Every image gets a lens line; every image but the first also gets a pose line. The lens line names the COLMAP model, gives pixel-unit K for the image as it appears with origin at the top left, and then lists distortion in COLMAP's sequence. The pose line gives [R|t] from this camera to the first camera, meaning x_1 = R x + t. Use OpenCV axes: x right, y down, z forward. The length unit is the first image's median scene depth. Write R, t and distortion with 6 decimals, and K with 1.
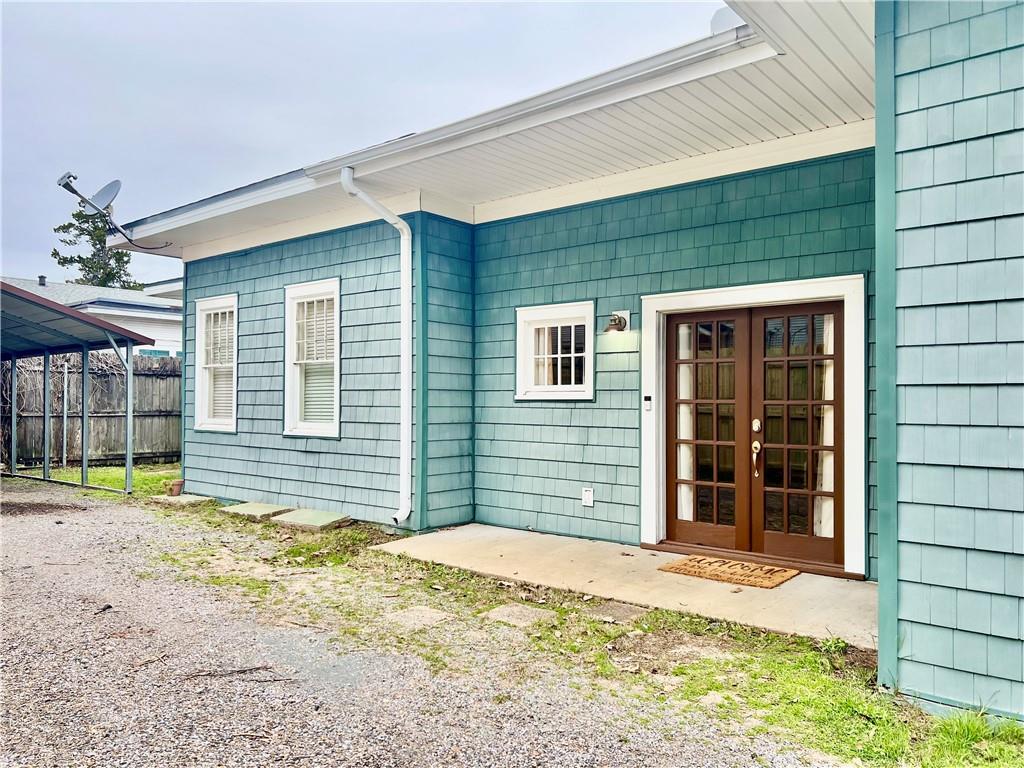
lens RADIAL K [[768.5, 0, 512.1], [0, 768.5, 384.6], [0, 0, 1]] dist [0.034838, -0.028312]
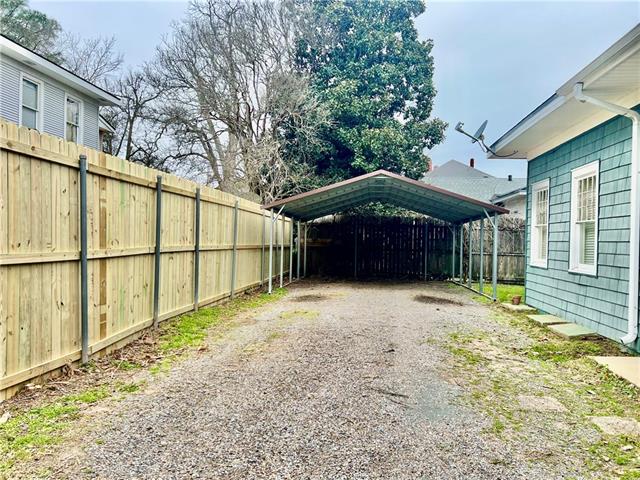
lens RADIAL K [[480.3, 0, 319.4], [0, 480.3, 242.4], [0, 0, 1]] dist [0.034838, -0.028312]
pose [[0.543049, 0.011963, -0.839616, 0.256763], [-0.002006, 0.999914, 0.012950, -0.002216], [0.839699, -0.005348, 0.543026, 0.116770]]
